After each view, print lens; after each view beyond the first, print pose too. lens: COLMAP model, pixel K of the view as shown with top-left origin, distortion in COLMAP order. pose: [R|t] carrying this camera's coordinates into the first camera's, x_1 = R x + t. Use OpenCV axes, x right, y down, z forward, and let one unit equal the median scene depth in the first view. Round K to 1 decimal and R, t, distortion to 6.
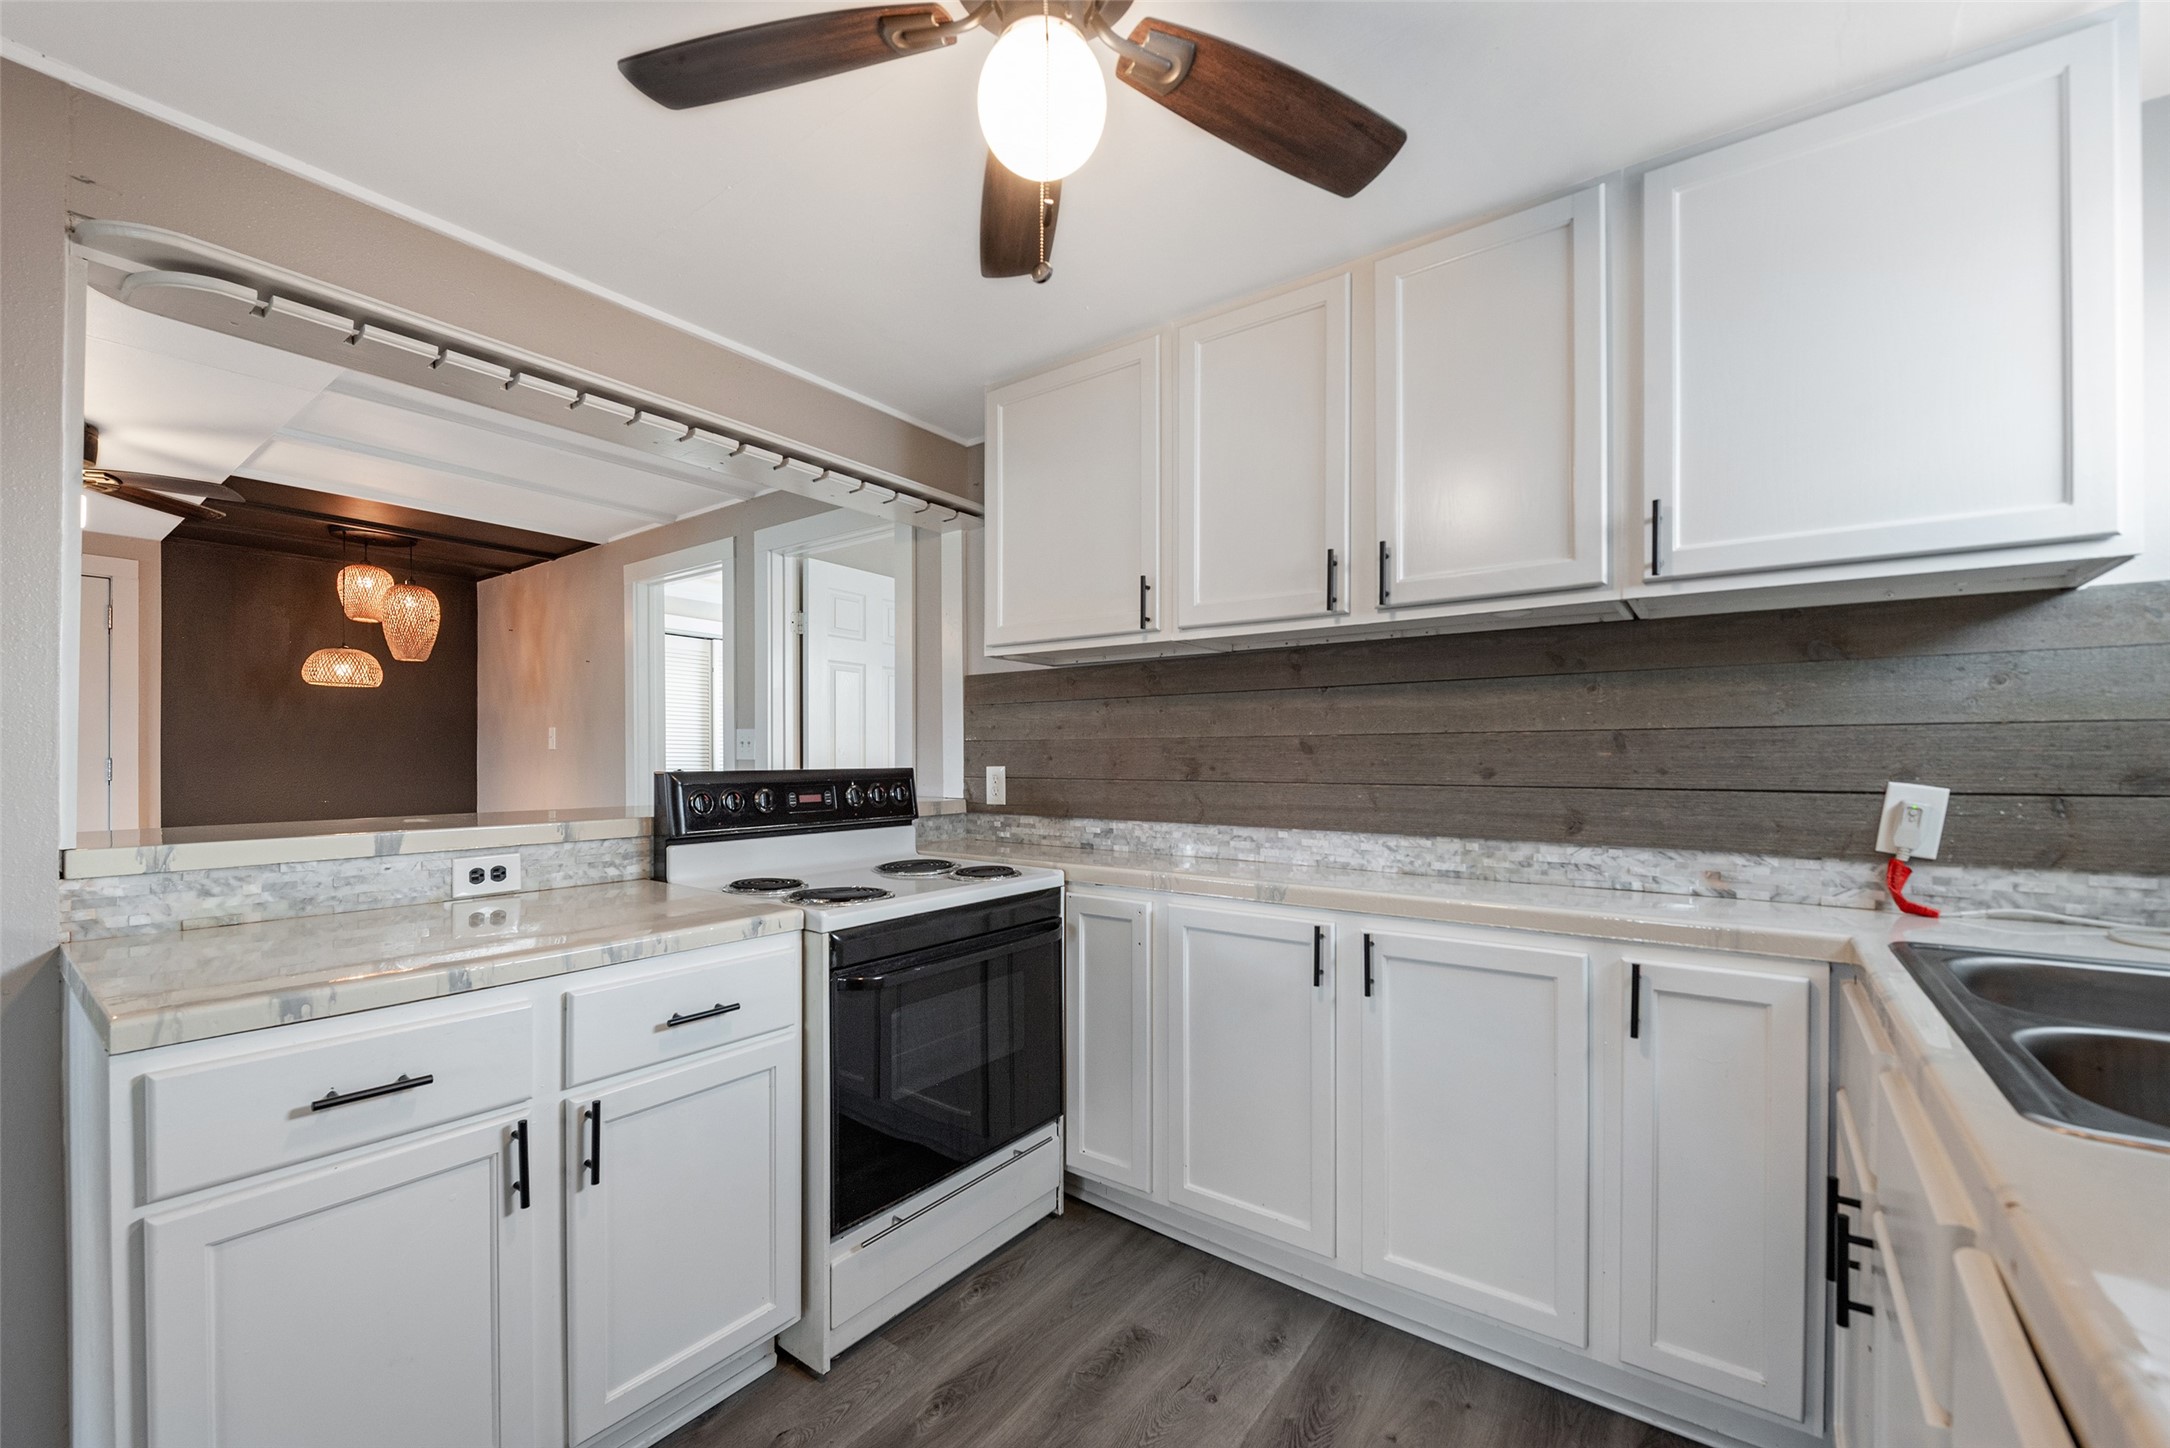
lens RADIAL K [[868.8, 0, 1089.6], [0, 868.8, 740.5], [0, 0, 1]] dist [-0.011413, -0.000197]
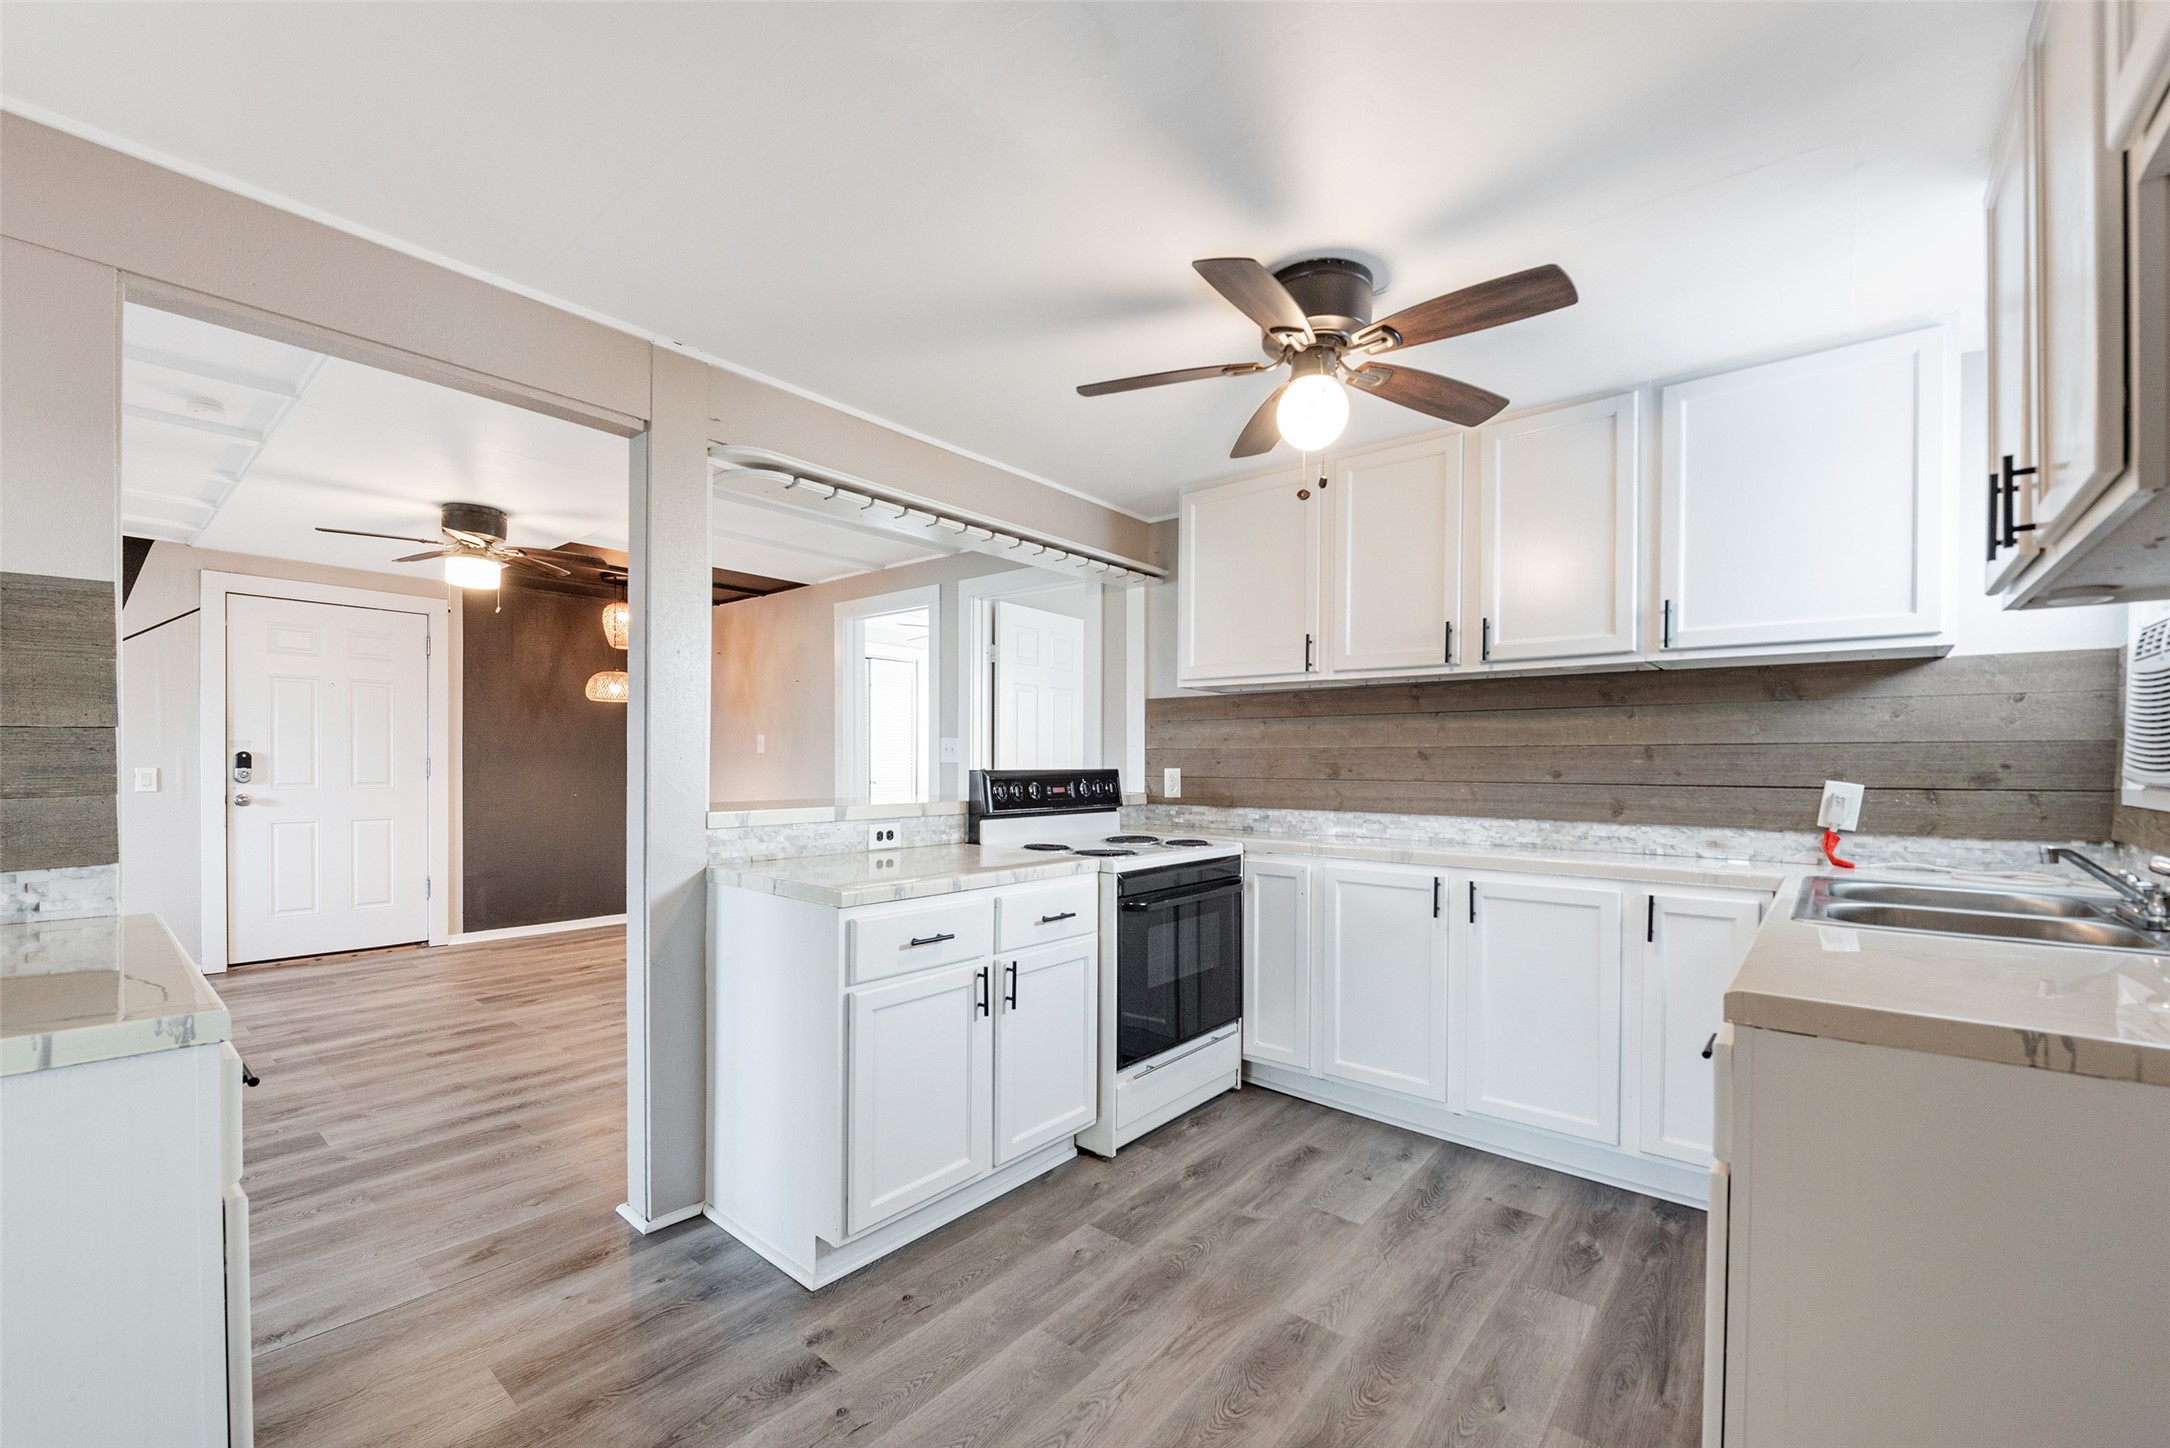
lens RADIAL K [[886.0, 0, 1085.4], [0, 886.0, 753.9], [0, 0, 1]] dist [-0.011265, -0.000242]
pose [[0.997804, 0.005422, -0.066006, -0.234699], [-0.004807, 0.999944, 0.009471, -0.006579], [0.066054, -0.009133, 0.997774, -0.538064]]
